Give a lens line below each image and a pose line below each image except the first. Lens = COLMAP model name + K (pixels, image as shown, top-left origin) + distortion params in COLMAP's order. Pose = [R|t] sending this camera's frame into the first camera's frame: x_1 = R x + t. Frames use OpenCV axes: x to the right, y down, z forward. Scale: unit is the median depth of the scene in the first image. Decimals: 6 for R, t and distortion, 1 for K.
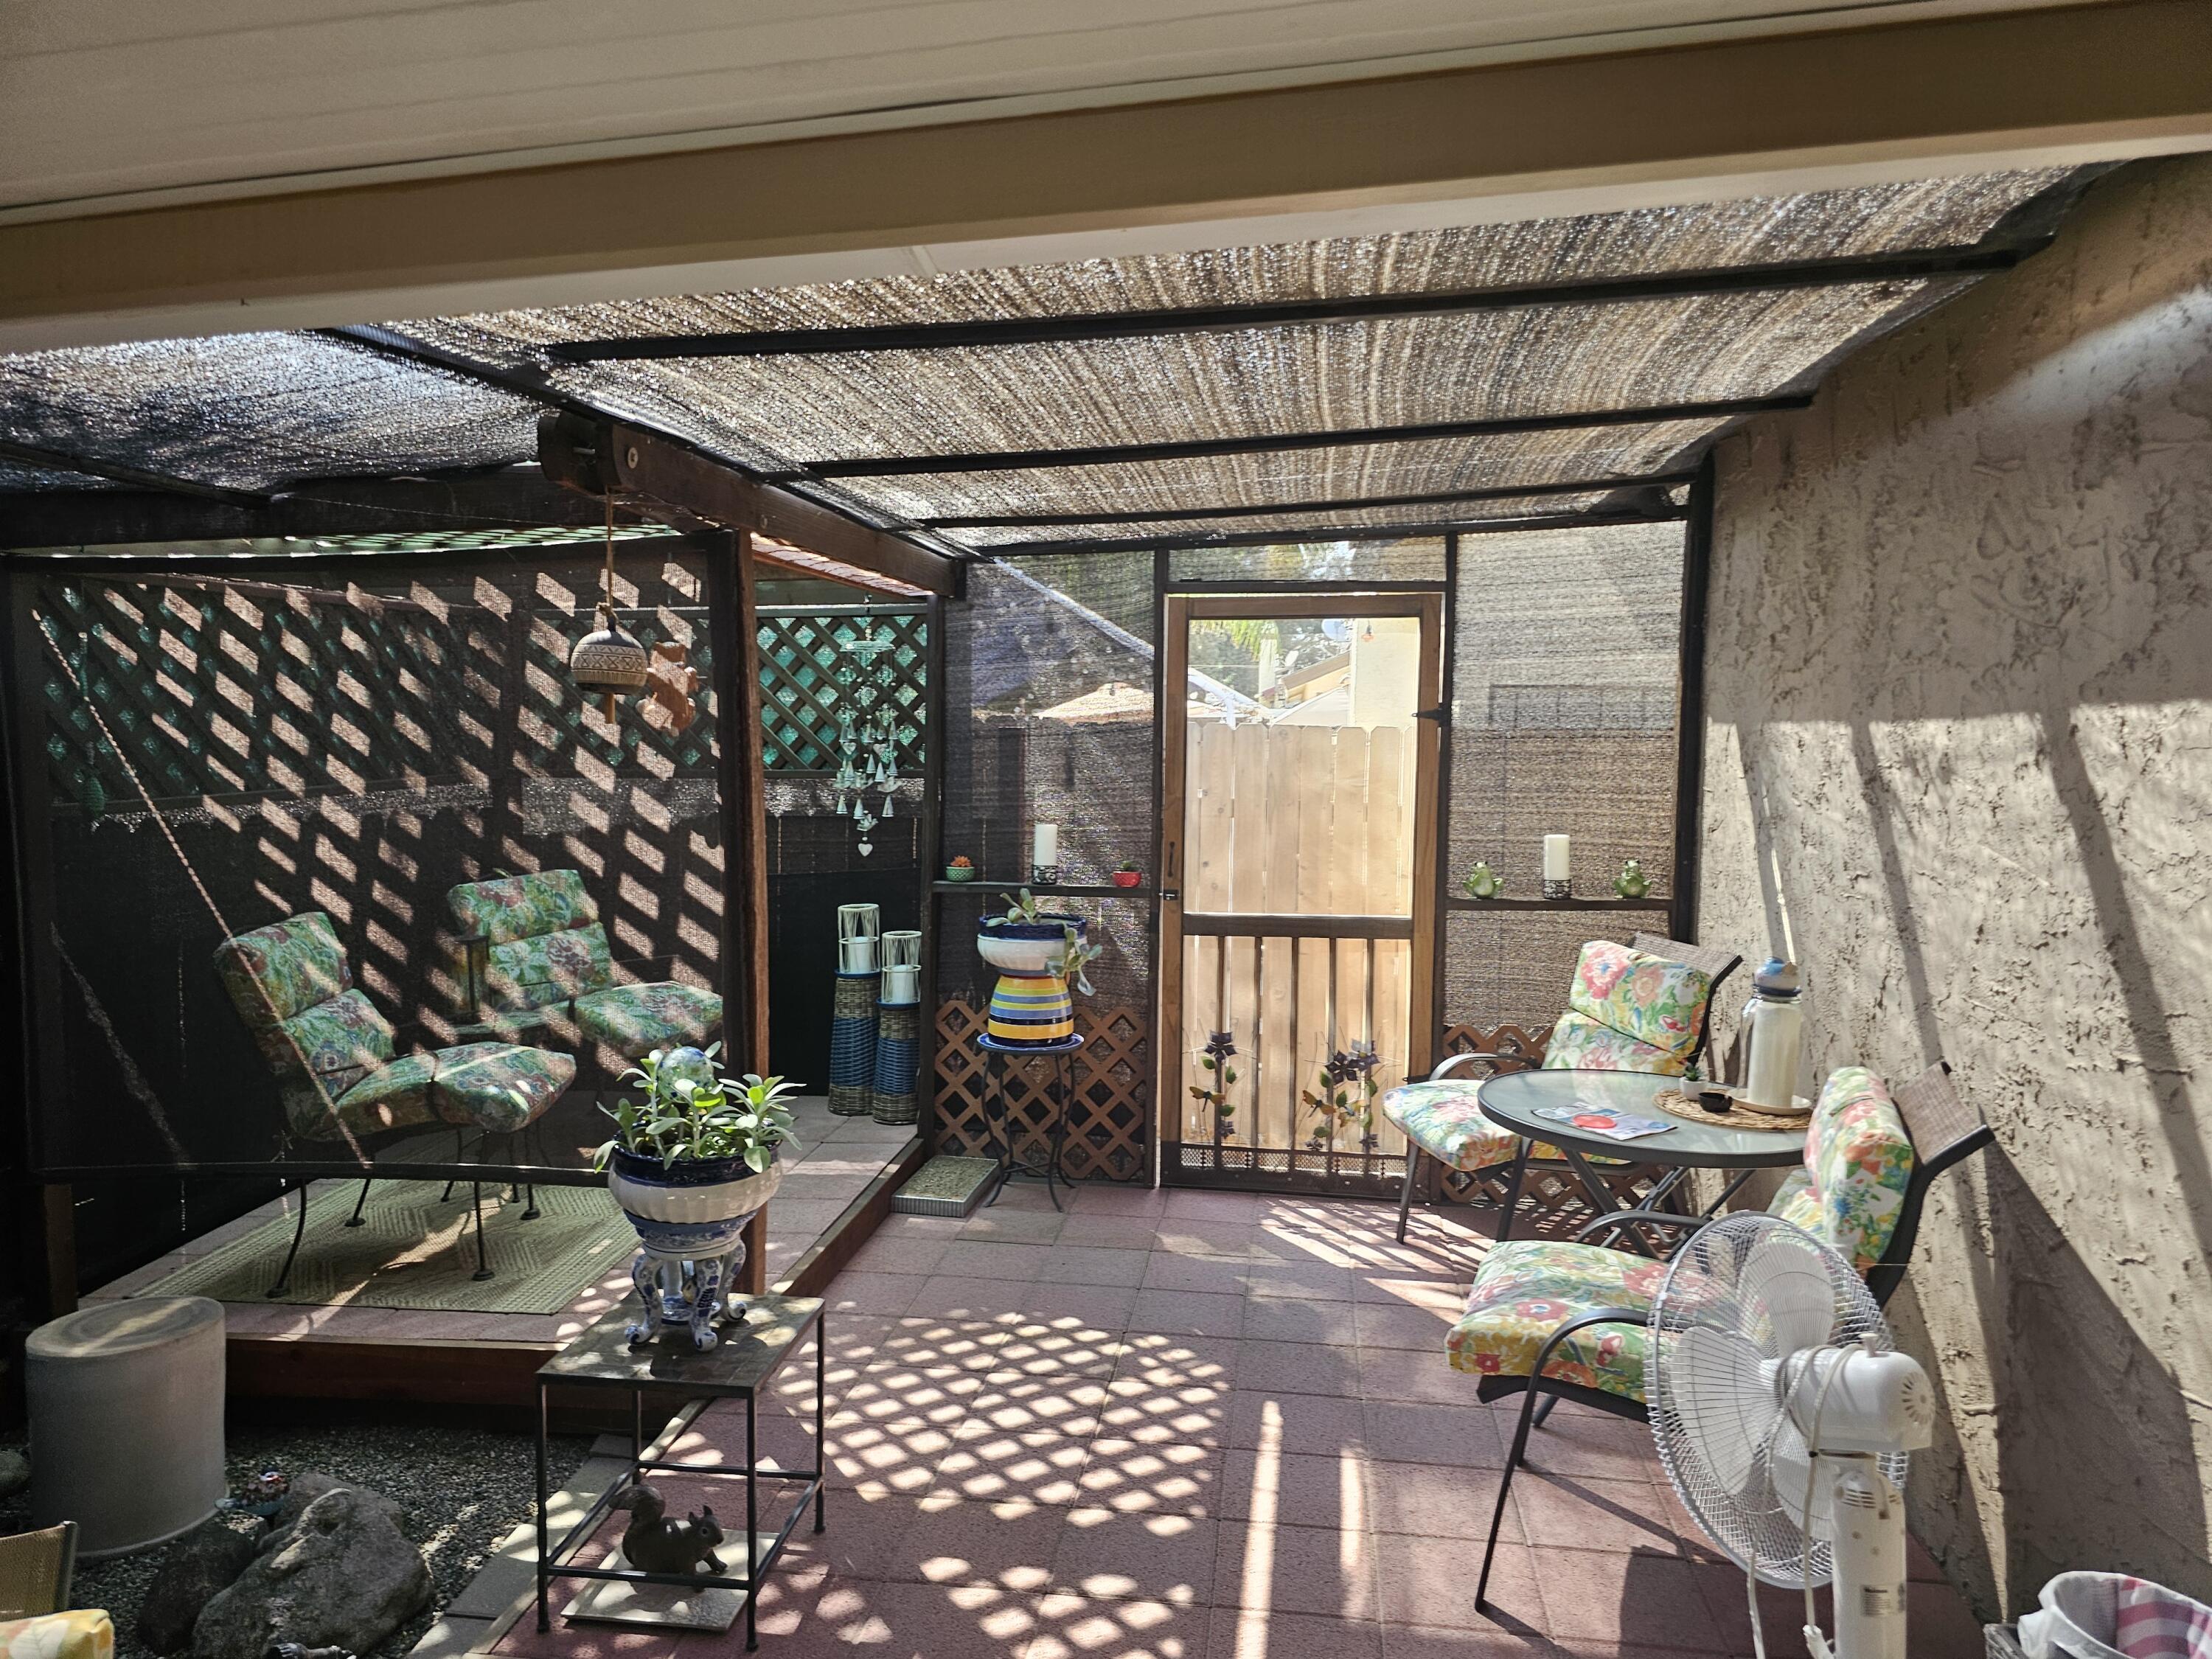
lens RADIAL K [[1510.1, 0, 1127.6], [0, 1510.1, 795.7], [0, 0, 1]] dist [0.087013, -0.092168]
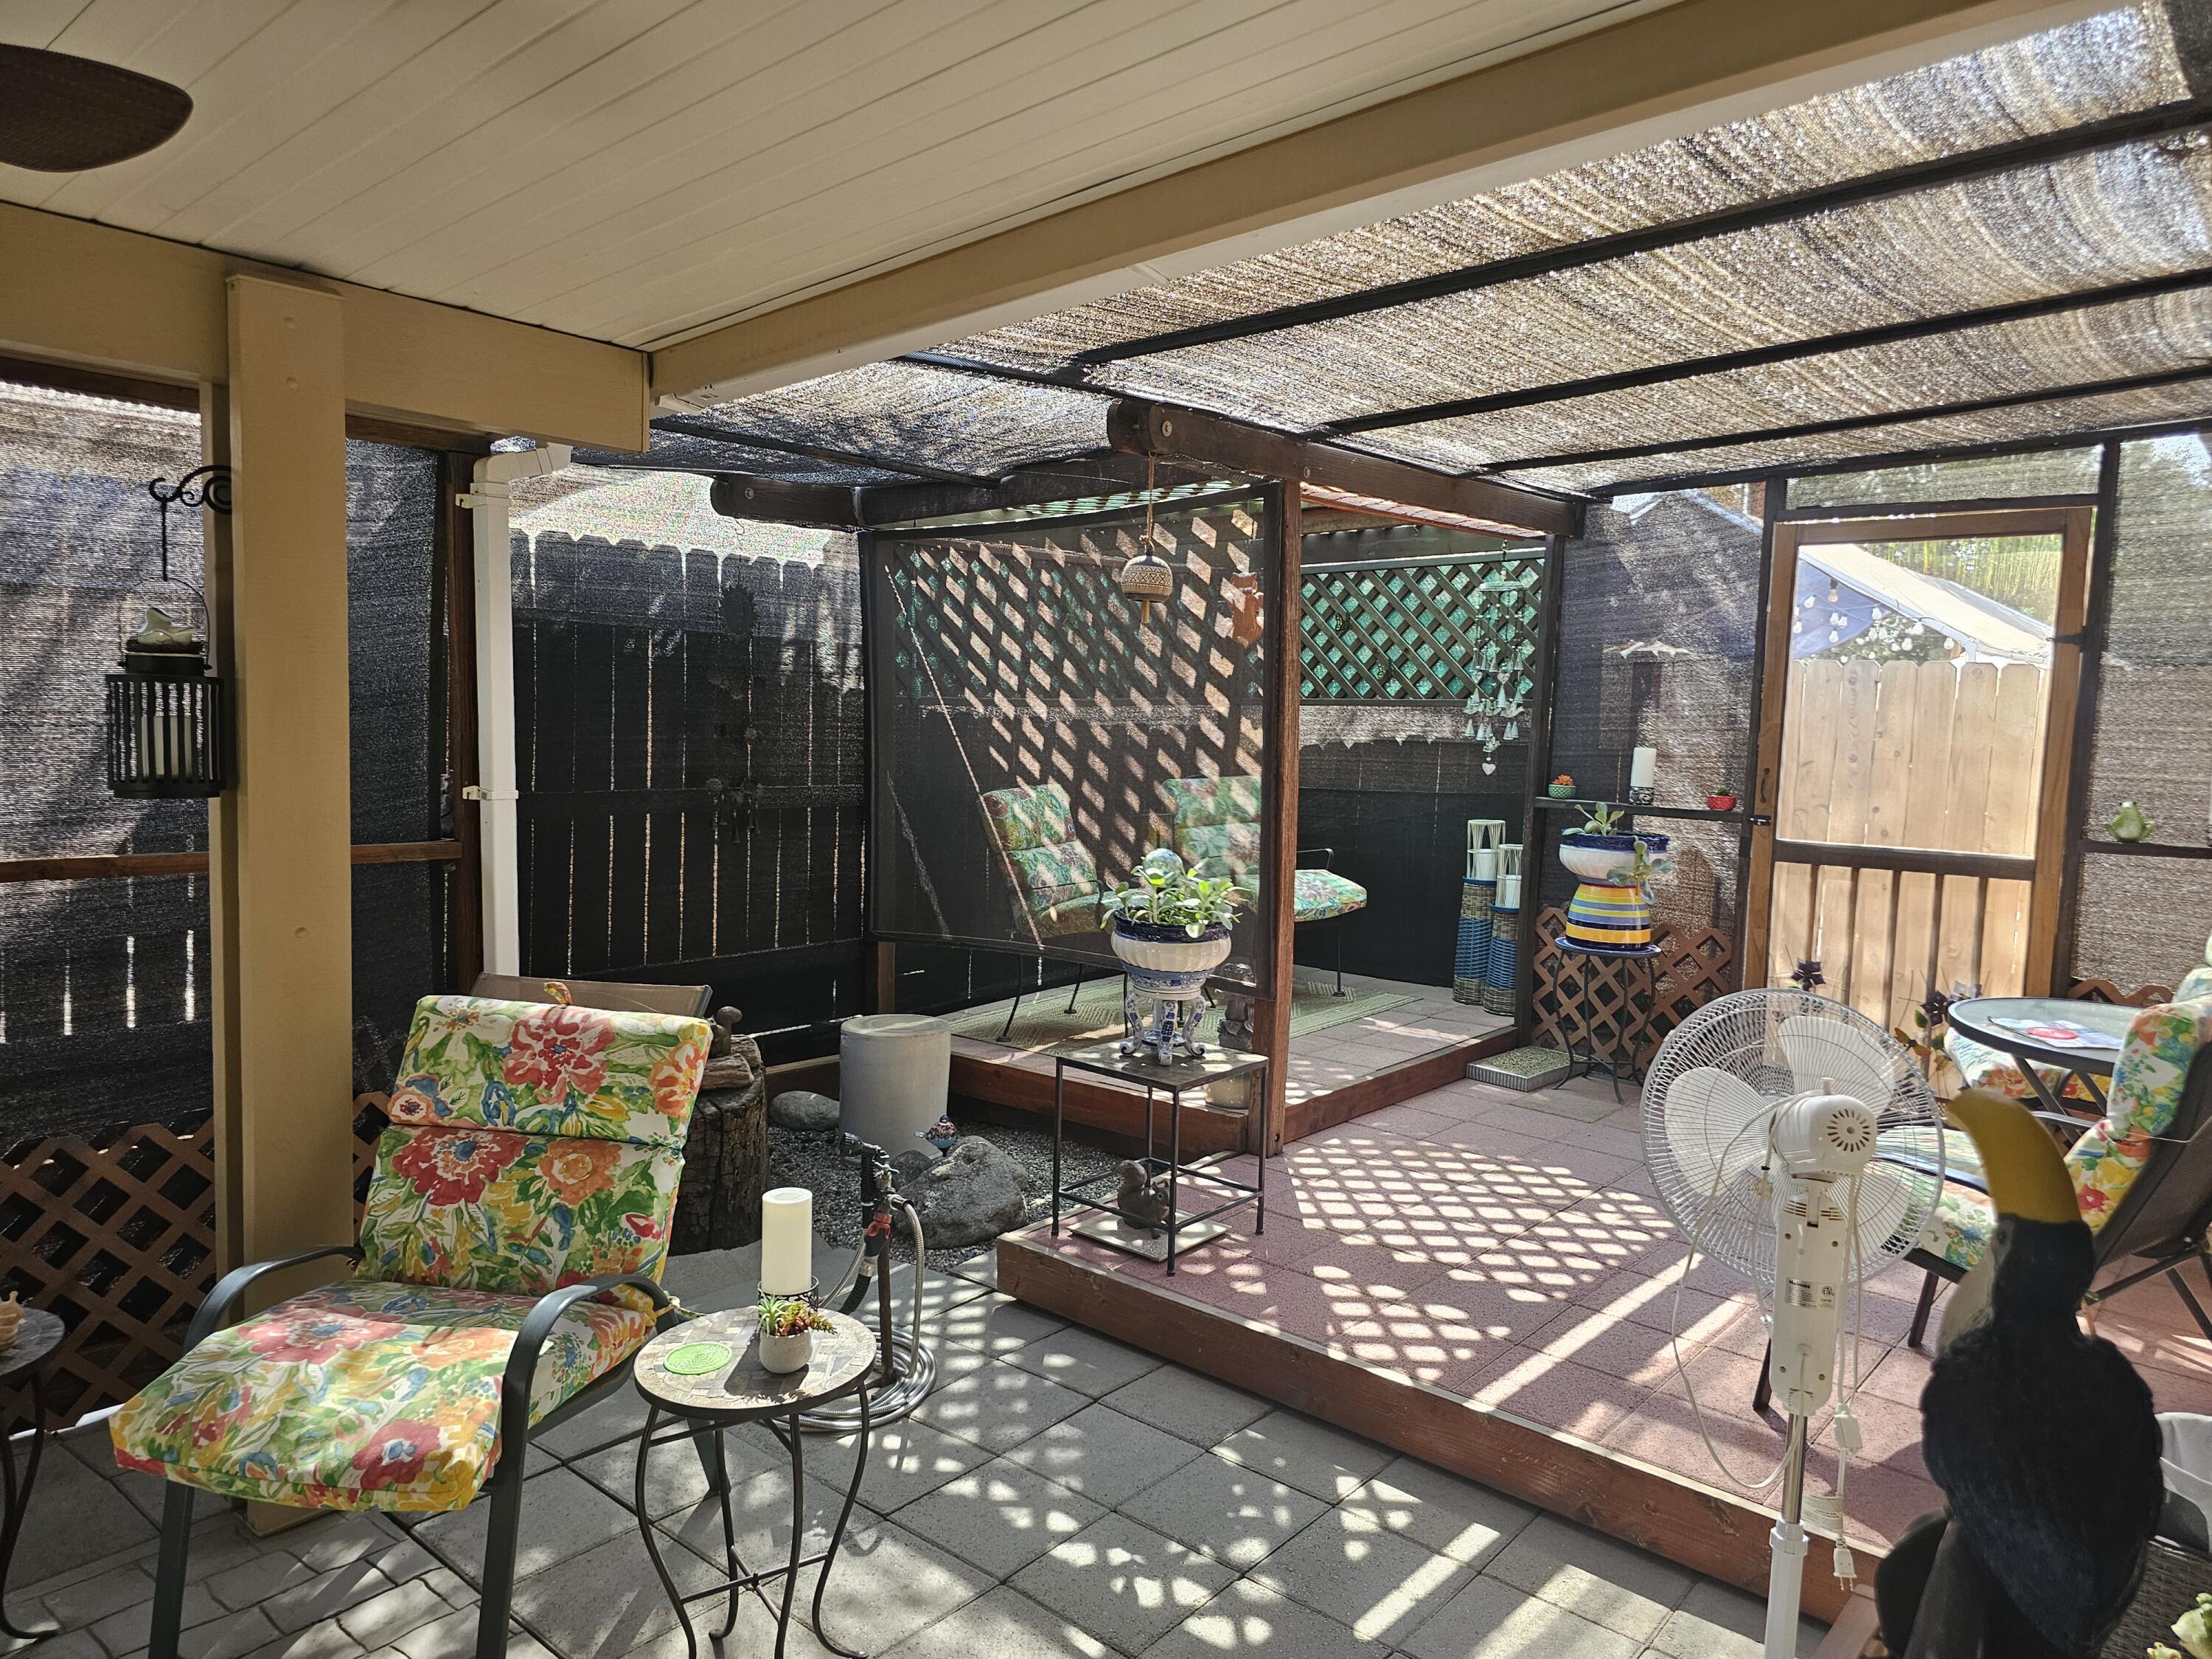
lens RADIAL K [[1510.1, 0, 1127.6], [0, 1510.1, 795.7], [0, 0, 1]] dist [0.087013, -0.092168]
pose [[0.839226, 0.048863, -0.541583, 0.318542], [-0.044024, 0.998791, 0.021896, 0.064123], [0.541998, 0.005467, 0.840362, -0.131913]]
